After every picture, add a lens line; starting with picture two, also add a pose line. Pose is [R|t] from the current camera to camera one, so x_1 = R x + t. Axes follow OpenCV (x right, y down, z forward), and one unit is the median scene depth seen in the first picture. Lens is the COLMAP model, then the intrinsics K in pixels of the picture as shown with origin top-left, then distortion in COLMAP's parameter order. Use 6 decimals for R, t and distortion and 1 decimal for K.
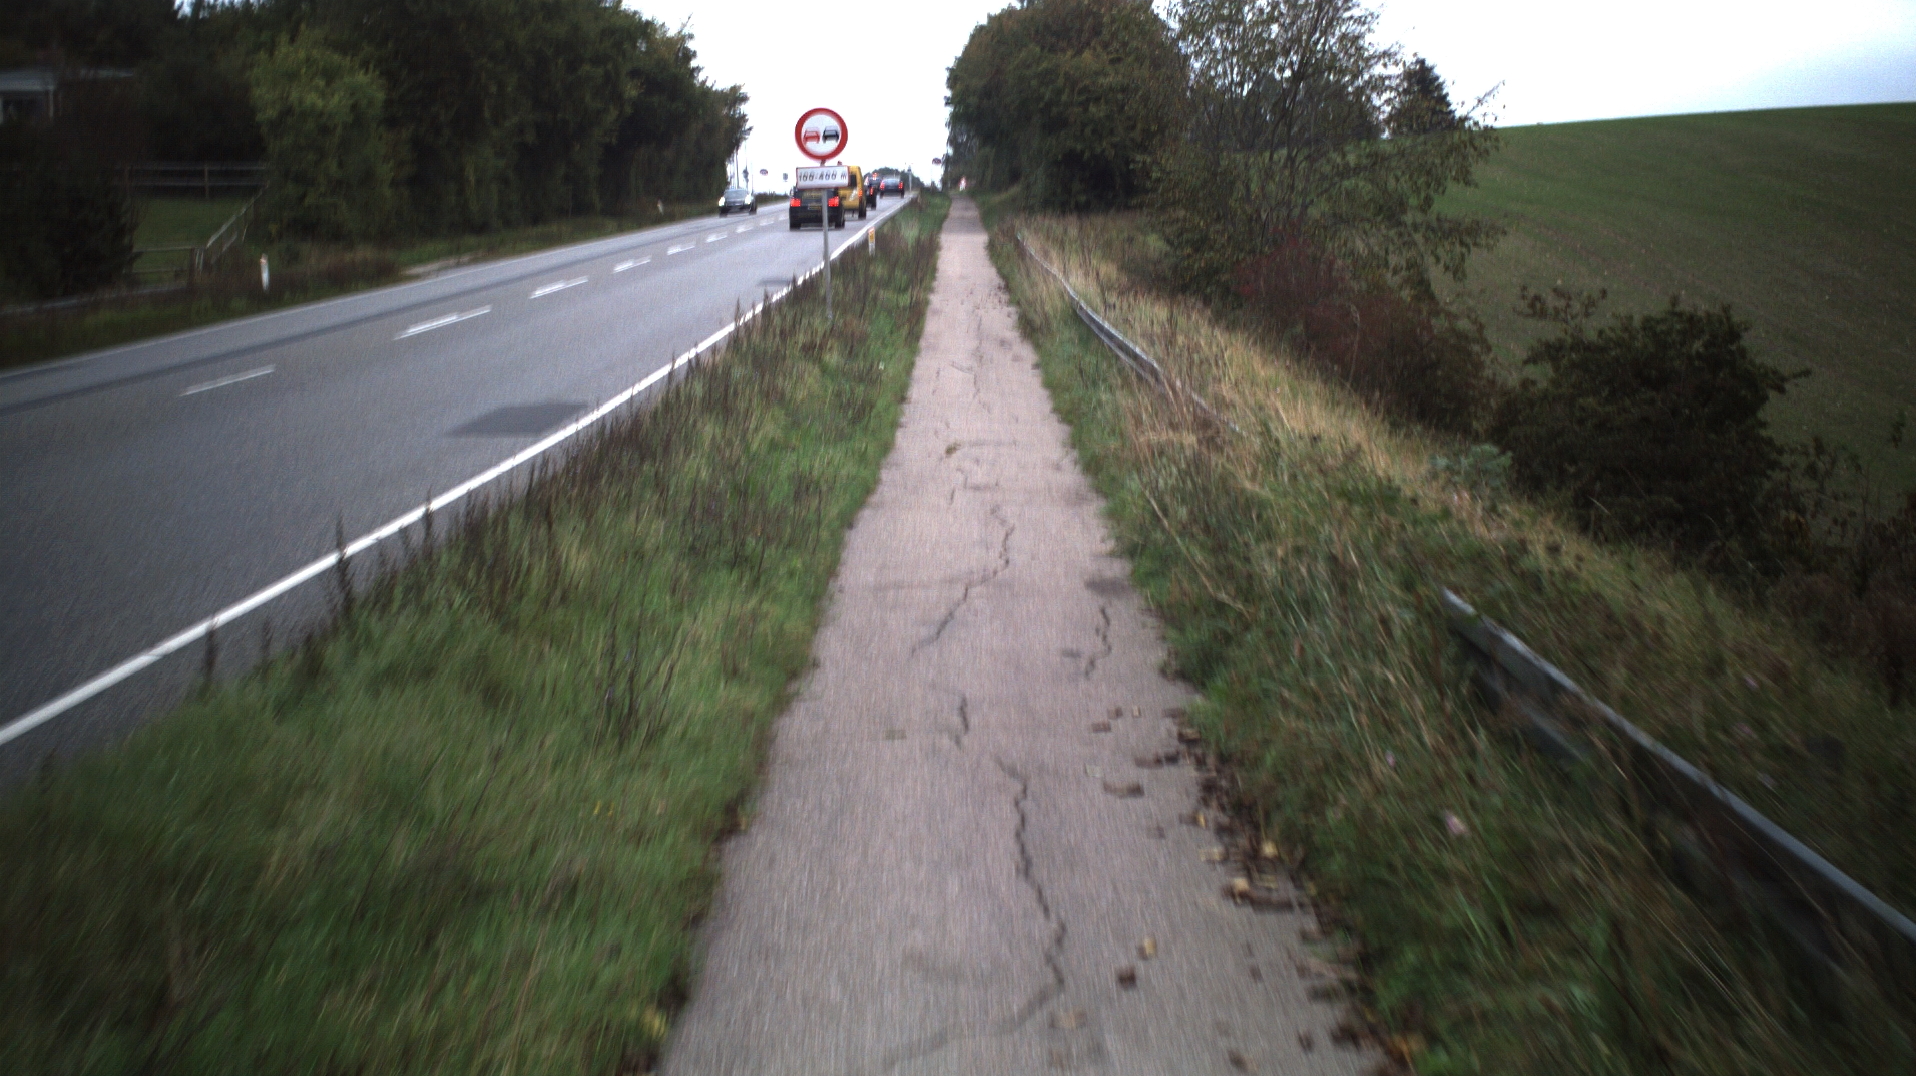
lens RADIAL K [[3844.2, 0, 963.9], [0, 3844.2, 545.8], [0, 0, 1]] dist [-0.266099, 0.000000]
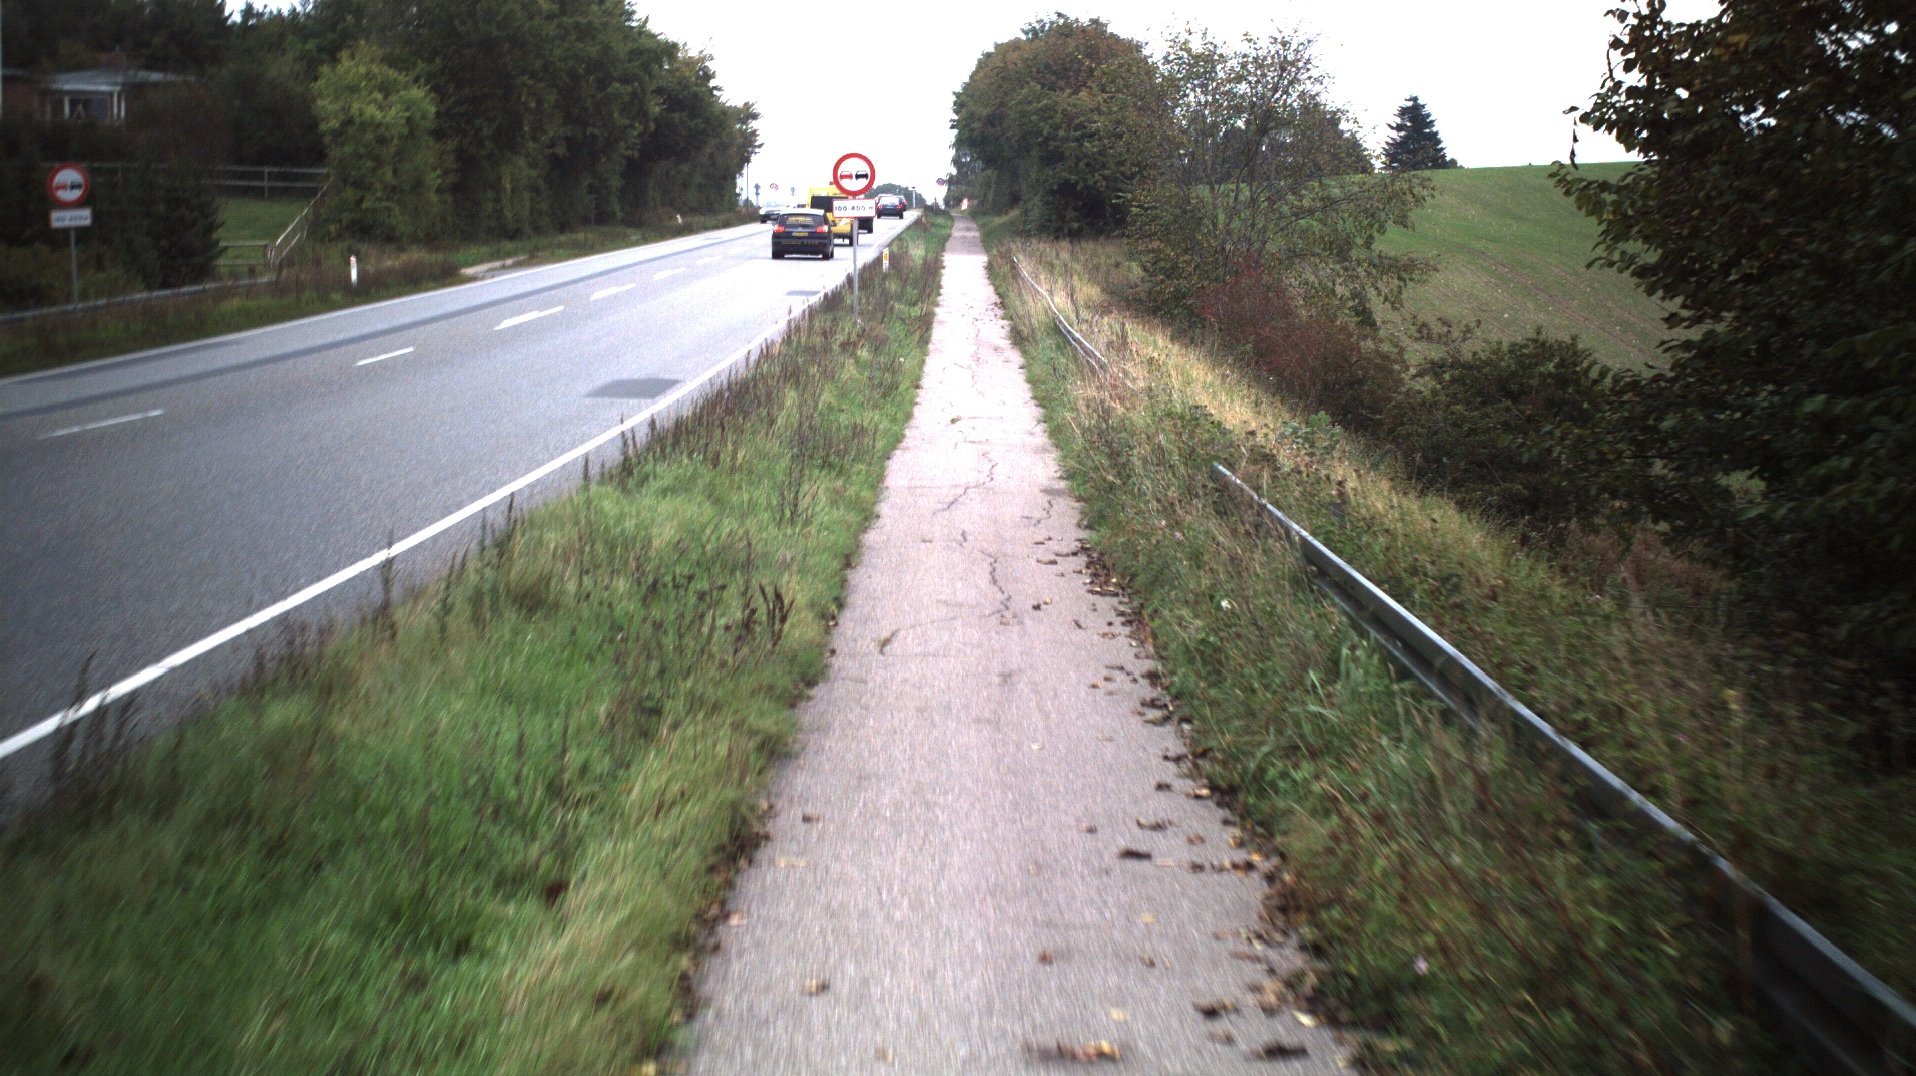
lens RADIAL K [[3844.2, 0, 954.9], [0, 3844.2, 527.9], [0, 0, 1]] dist [-0.266099, 0.000000]
pose [[0.999498, 0.031692, -0.000062, -0.000795], [-0.031691, 0.999457, -0.009007, 0.010444], [-0.000223, 0.009004, 0.999959, -0.149080]]
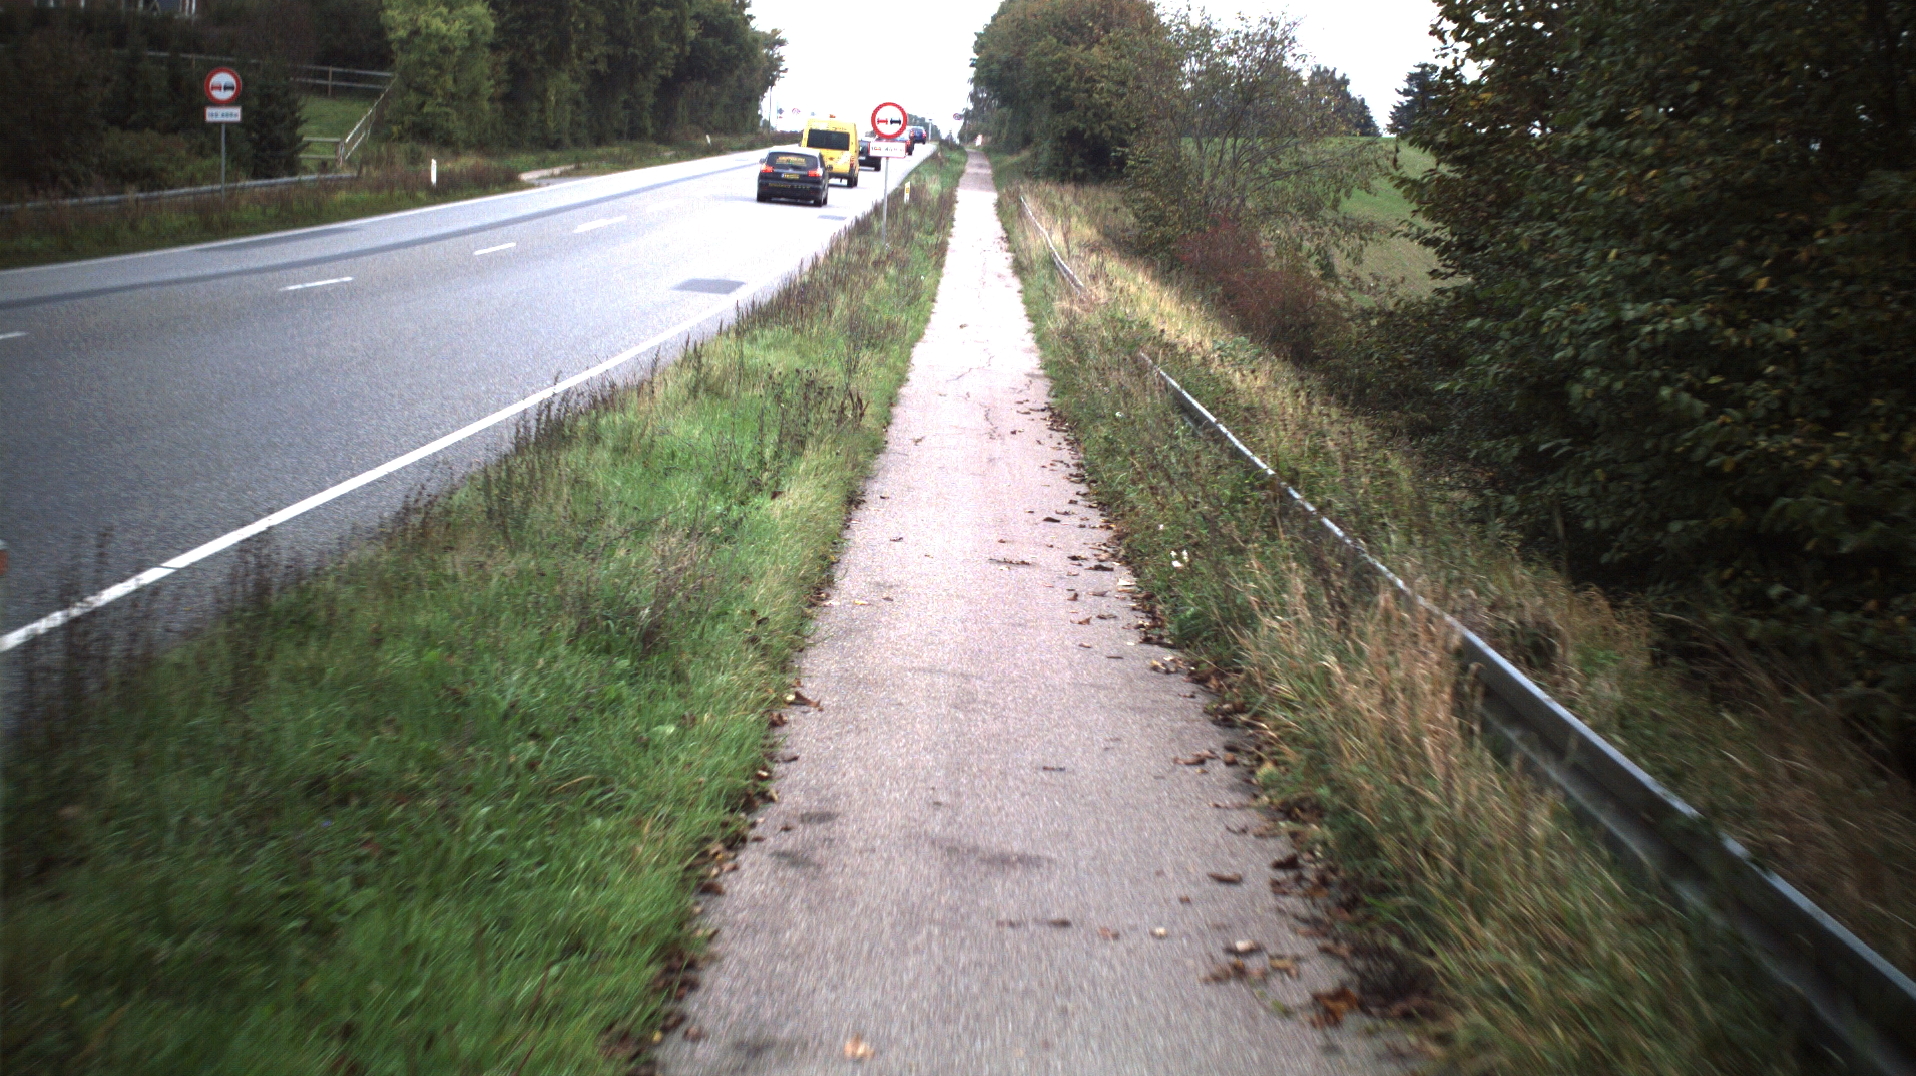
lens RADIAL K [[3844.1, 0, 961.0], [0, 3844.1, 539.4], [0, 0, 1]] dist [-0.259967, 0.000000]
pose [[0.995411, 0.095547, 0.005320, -0.001724], [-0.095602, 0.995356, 0.011263, 0.020820], [-0.004219, -0.011720, 0.999922, -0.297905]]
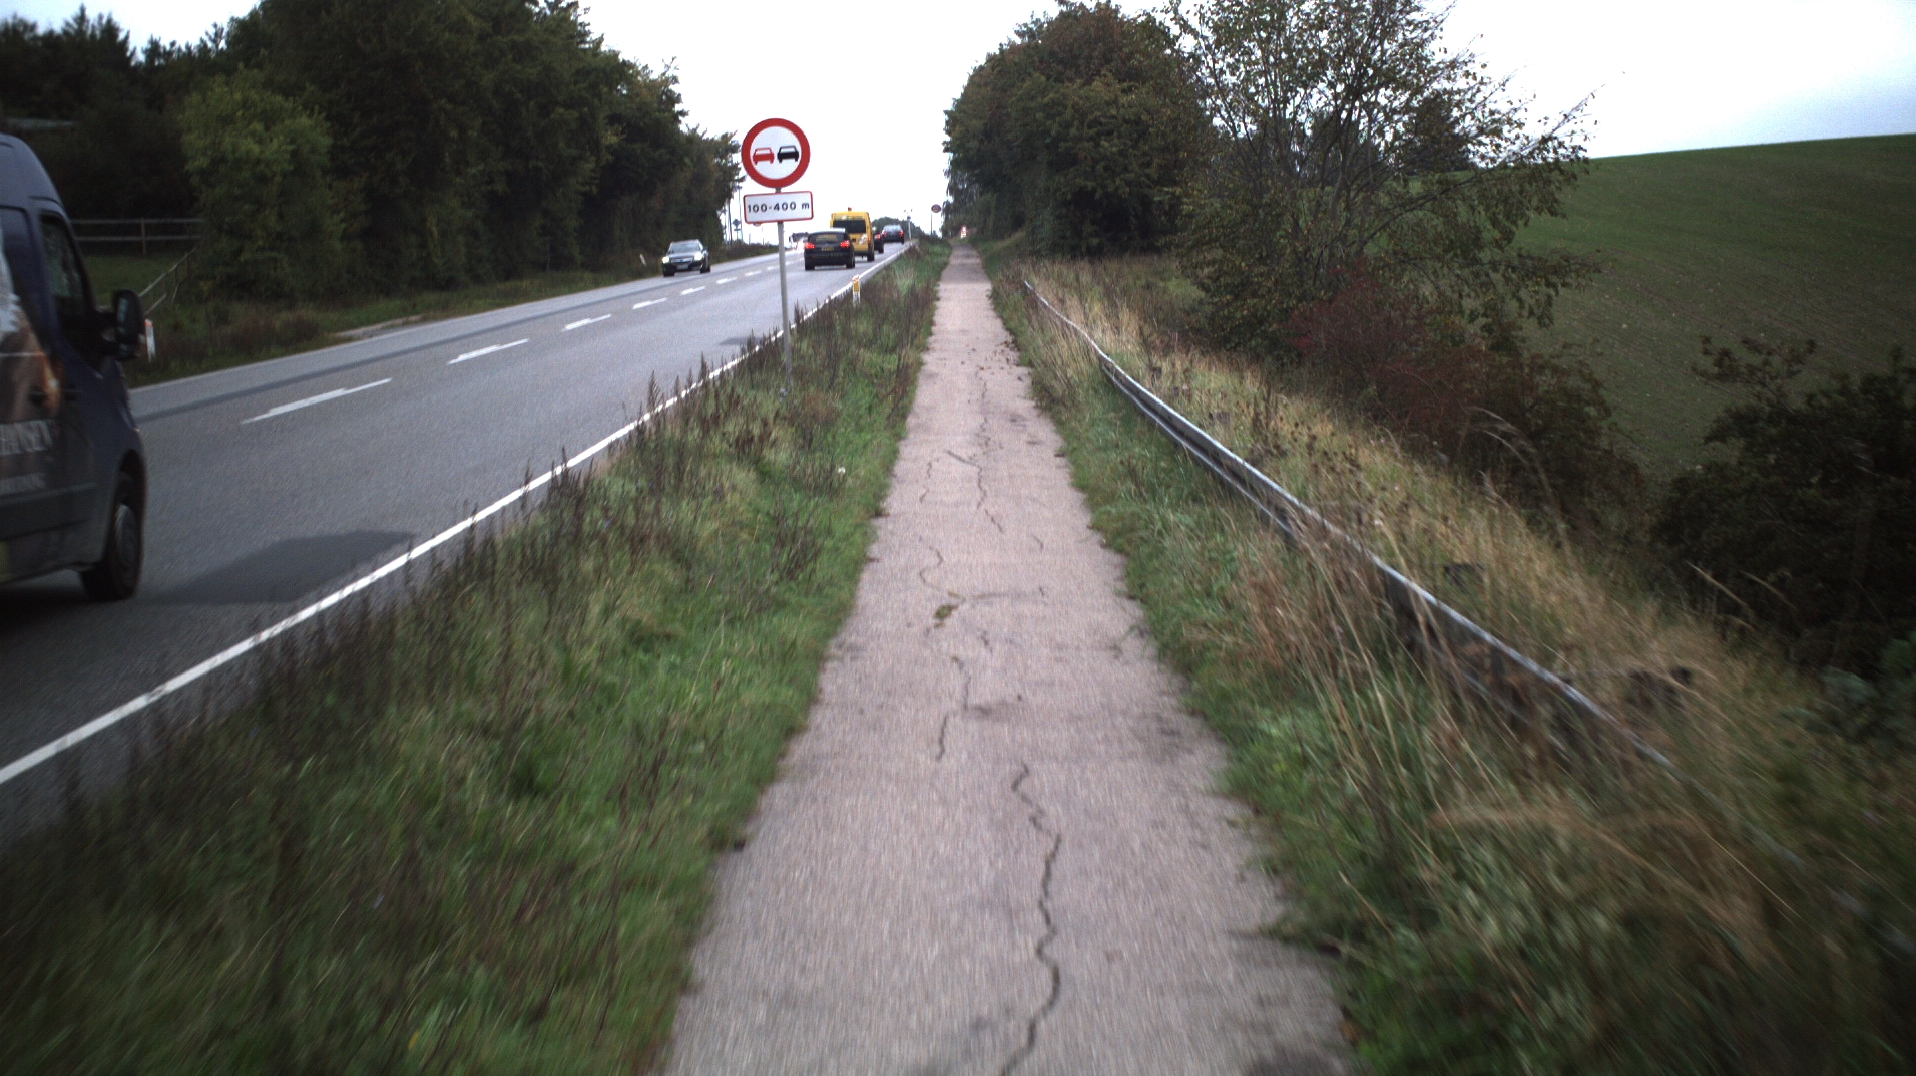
lens RADIAL K [[3844.2, 0, 951.4], [0, 3844.2, 533.5], [0, 0, 1]] dist [-0.266099, 0.000000]
pose [[0.999887, -0.014259, -0.004719, 0.000472], [0.014180, 0.999765, -0.016408, -0.011400], [0.004952, 0.016339, 0.999854, 0.148915]]
